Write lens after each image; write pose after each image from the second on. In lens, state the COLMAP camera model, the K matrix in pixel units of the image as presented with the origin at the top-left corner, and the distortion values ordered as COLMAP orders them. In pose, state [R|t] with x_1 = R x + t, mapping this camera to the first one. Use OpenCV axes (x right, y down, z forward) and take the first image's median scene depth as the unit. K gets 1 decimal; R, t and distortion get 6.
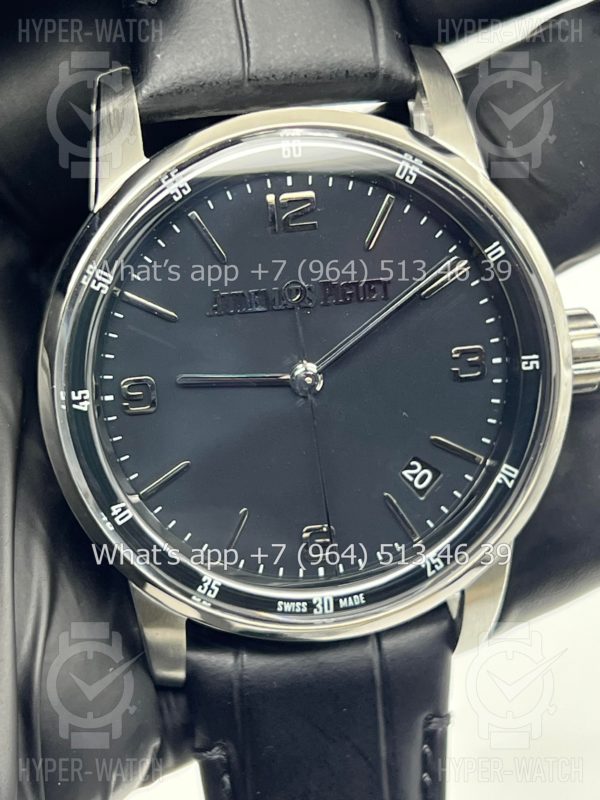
lens RADIAL K [[1860.3, 0, 302.9], [0, 1860.3, 399.9], [0, 0, 1]] dist [0.254038, 0.000000]
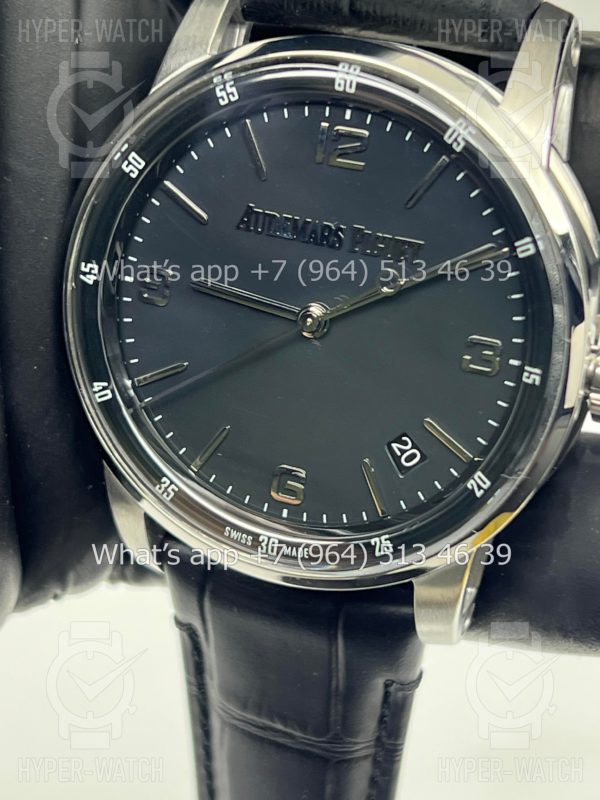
lens RADIAL K [[1860.3, 0, 300.5], [0, 1860.3, 395.9], [0, 0, 1]] dist [0.254038, 0.000000]
pose [[0.863685, 0.314989, -0.393485, 0.387113], [-0.275056, 0.948732, 0.155733, -0.121889], [0.422365, -0.026274, 0.906045, 0.124293]]
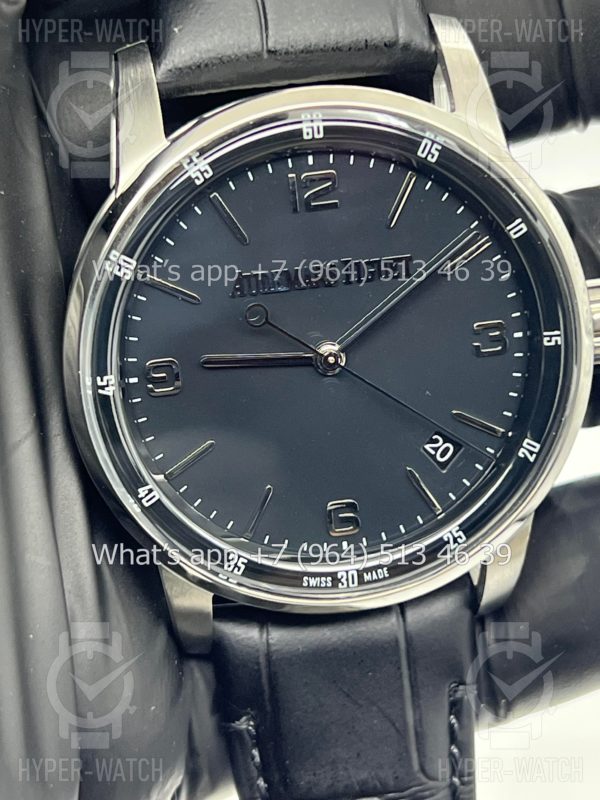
lens RADIAL K [[1860.3, 0, 303.2], [0, 1860.3, 402.5], [0, 0, 1]] dist [0.254038, 0.000000]
pose [[0.999894, -0.011688, 0.008634, -0.021041], [0.010949, 0.996636, 0.081222, -0.068739], [-0.009554, -0.081119, 0.996659, -0.002351]]
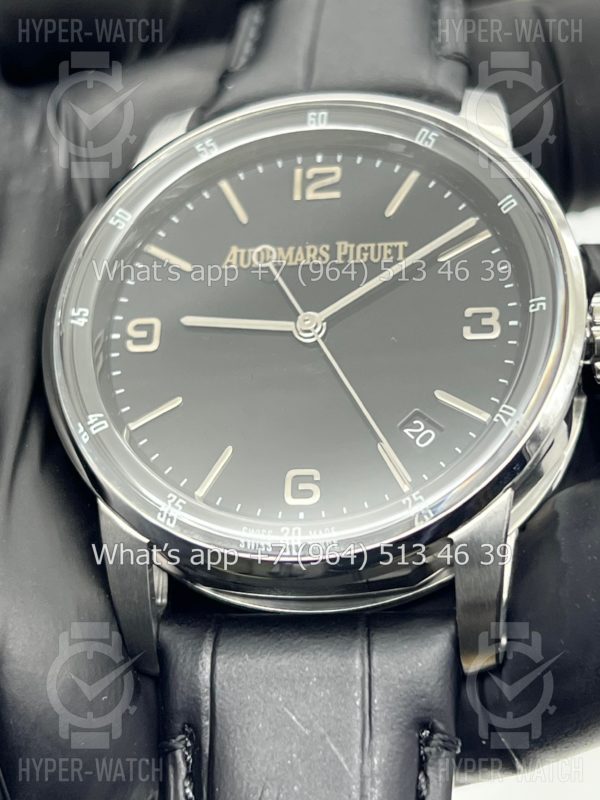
lens RADIAL K [[1860.3, 0, 294.7], [0, 1860.3, 403.4], [0, 0, 1]] dist [0.254038, 0.000000]
pose [[0.941852, -0.017783, -0.335558, 0.322220], [-0.161048, 0.852551, -0.497212, 0.511253], [0.294922, 0.522341, 0.800113, 0.235740]]
